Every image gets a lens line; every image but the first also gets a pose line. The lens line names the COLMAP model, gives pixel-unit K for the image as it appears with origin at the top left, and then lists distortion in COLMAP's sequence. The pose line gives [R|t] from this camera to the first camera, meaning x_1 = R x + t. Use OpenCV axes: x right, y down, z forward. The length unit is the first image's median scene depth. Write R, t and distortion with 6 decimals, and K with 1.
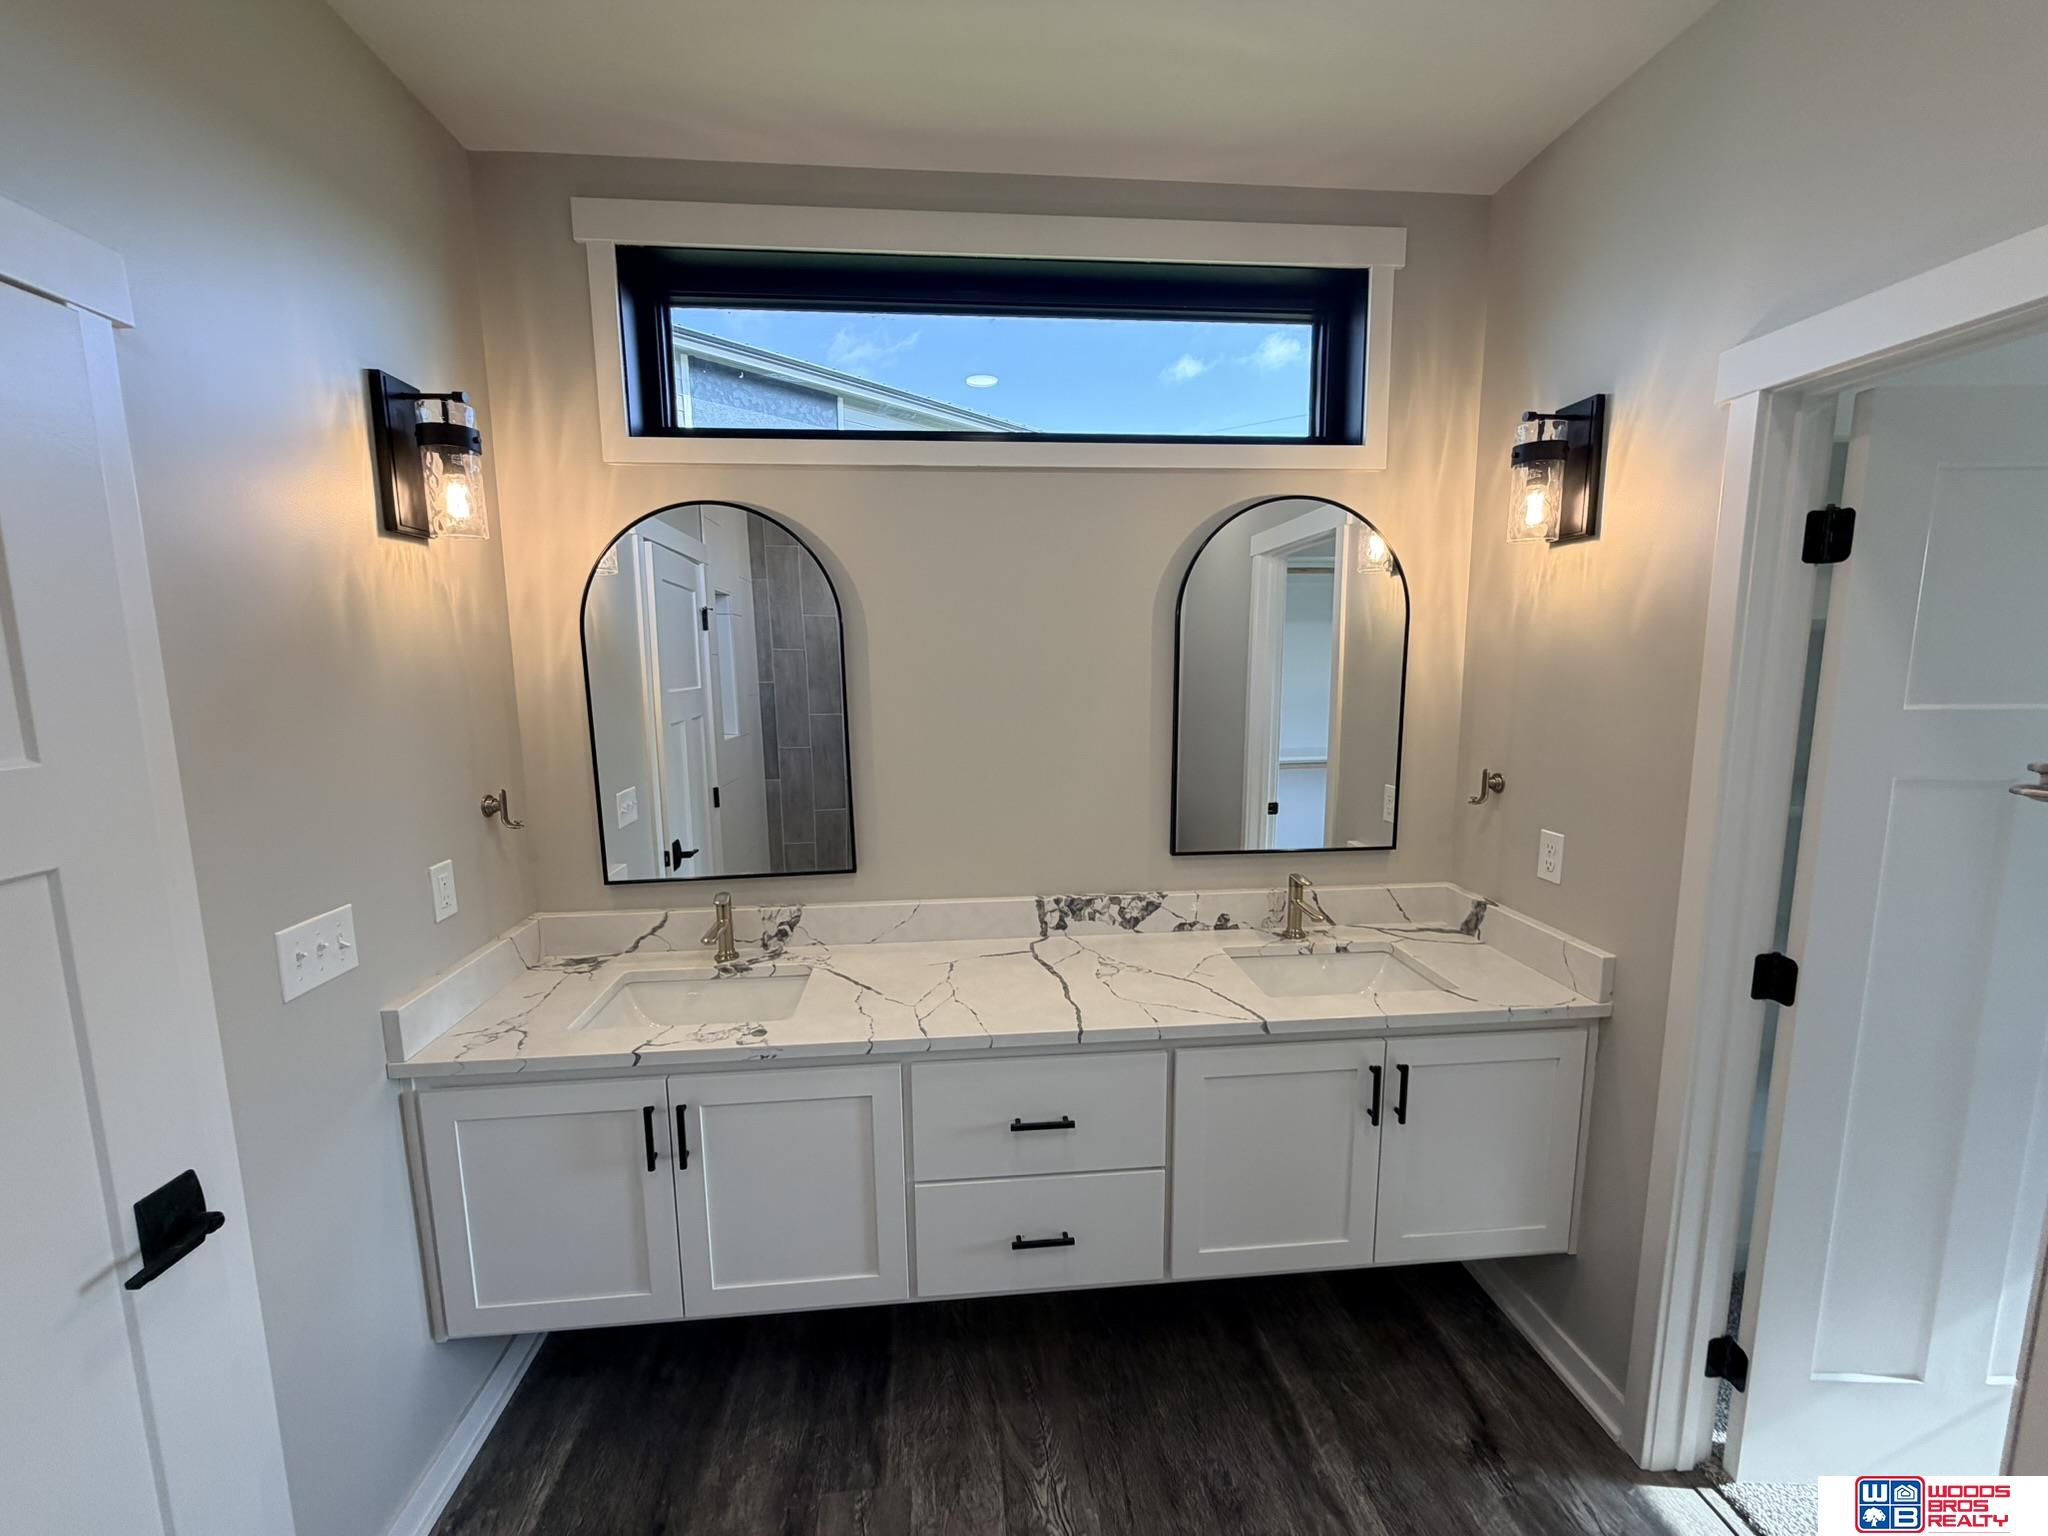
lens RADIAL K [[819.0, 0, 1011.6], [0, 819.0, 772.5], [0, 0, 1]] dist [-0.001313, 0.000867]
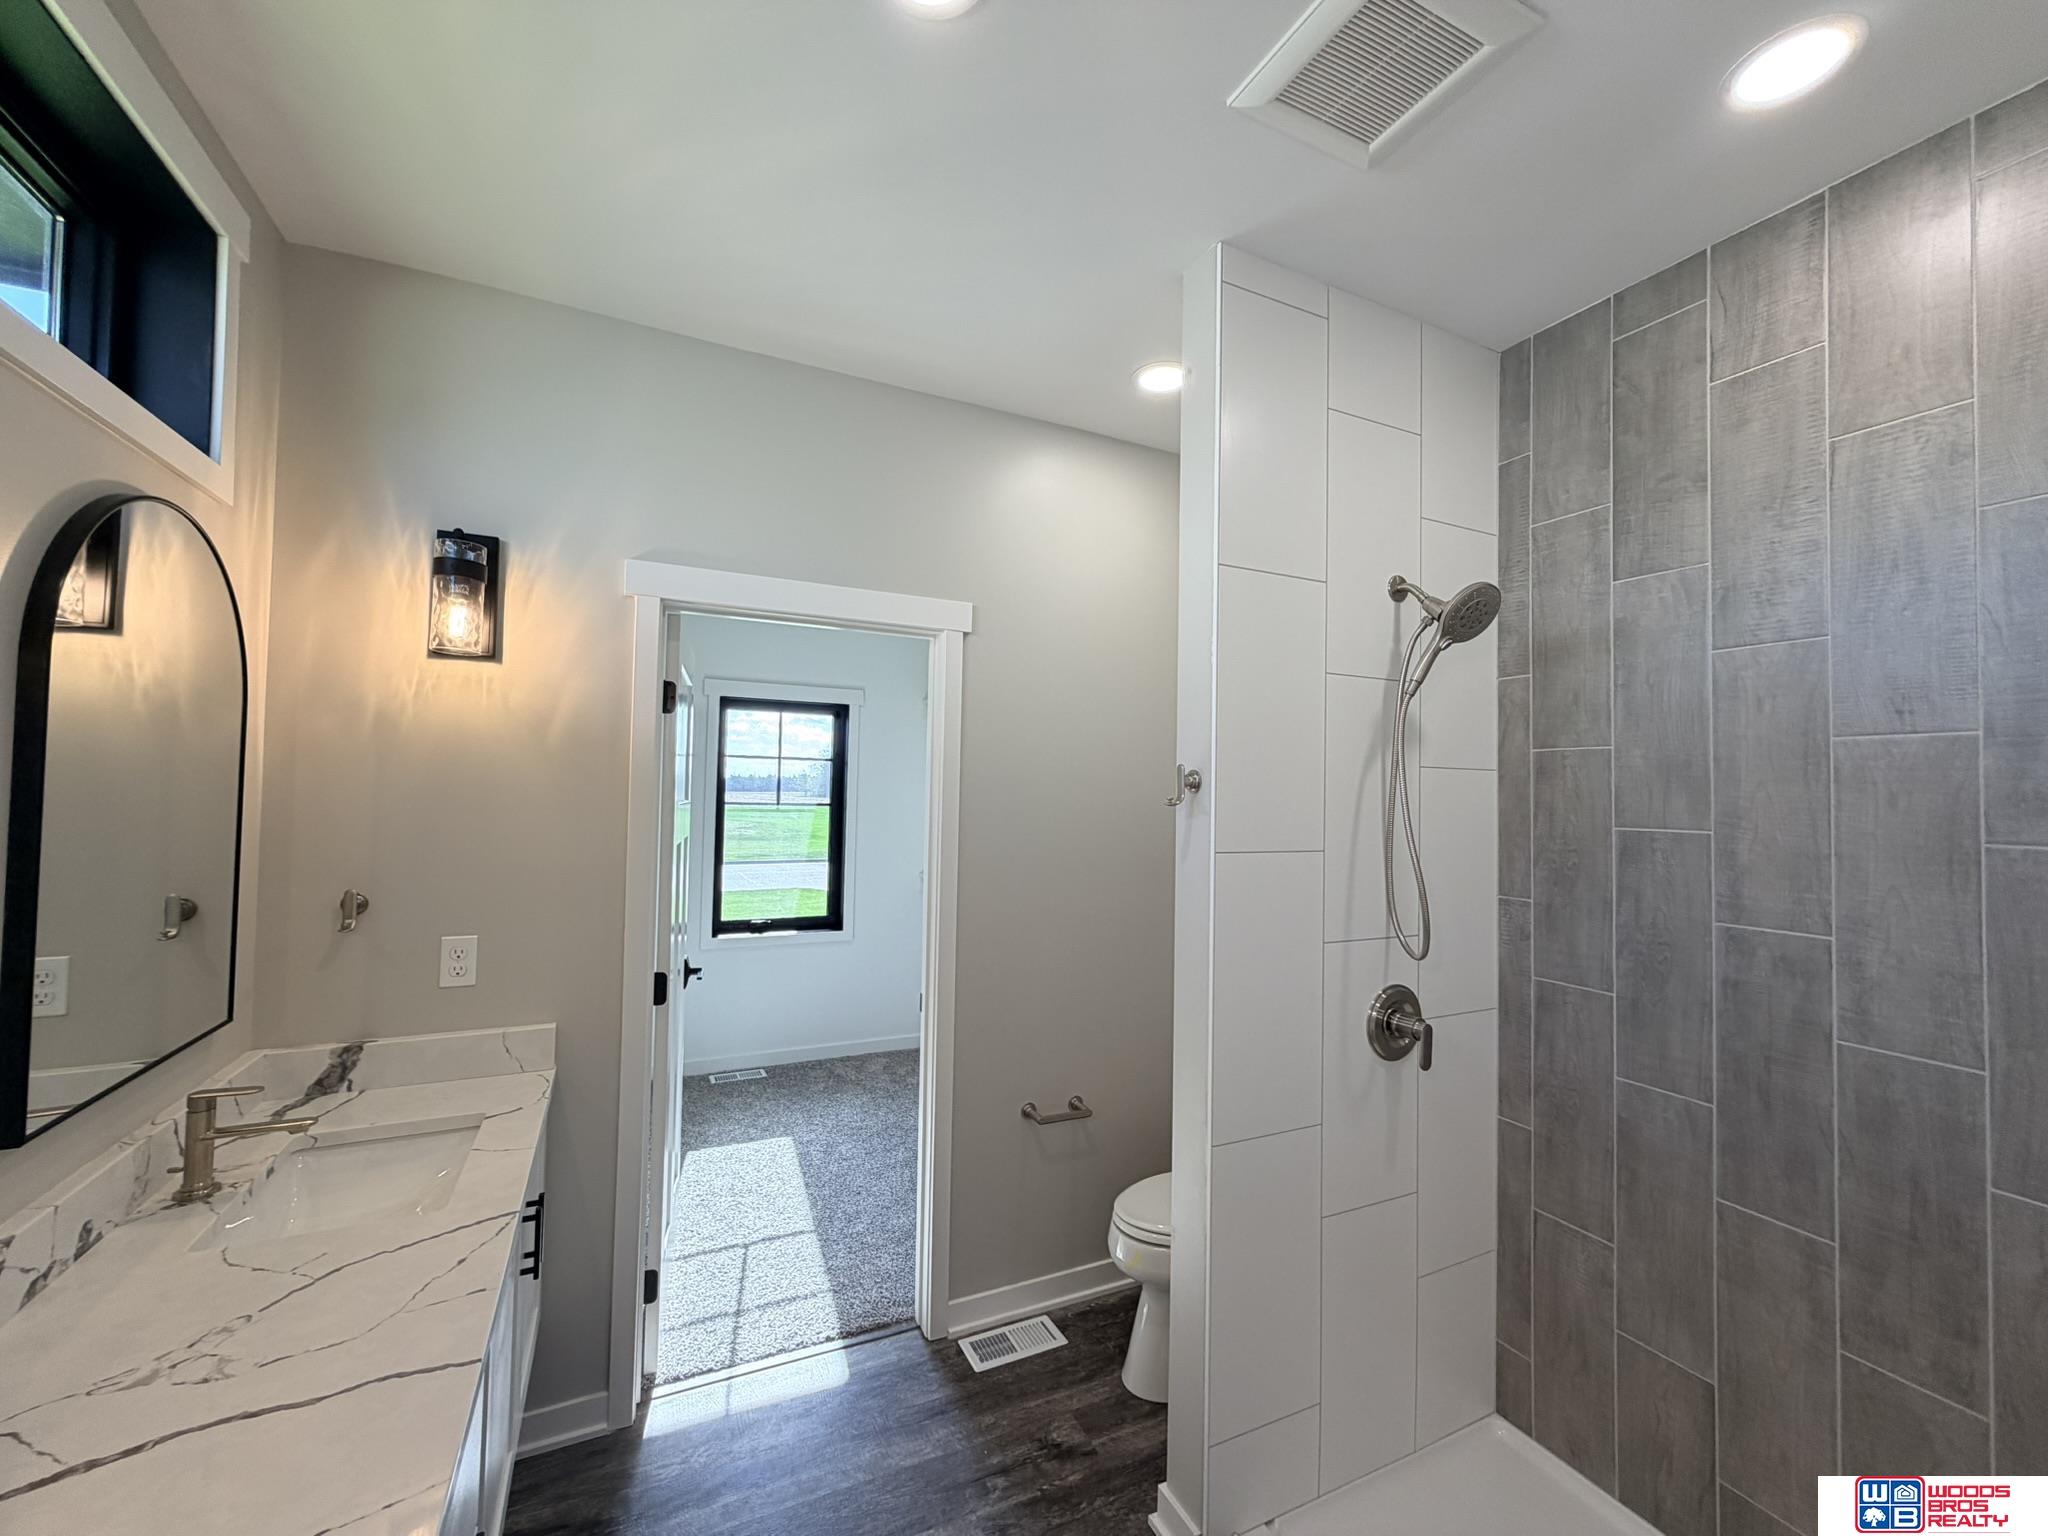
lens RADIAL K [[819.0, 0, 1028.0], [0, 819.0, 767.9], [0, 0, 1]] dist [-0.001313, 0.000867]
pose [[-0.343773, 0.024913, 0.938722, -0.522623], [0.117005, 0.992994, 0.016496, -0.067223], [-0.931735, 0.115506, -0.344280, 0.649691]]
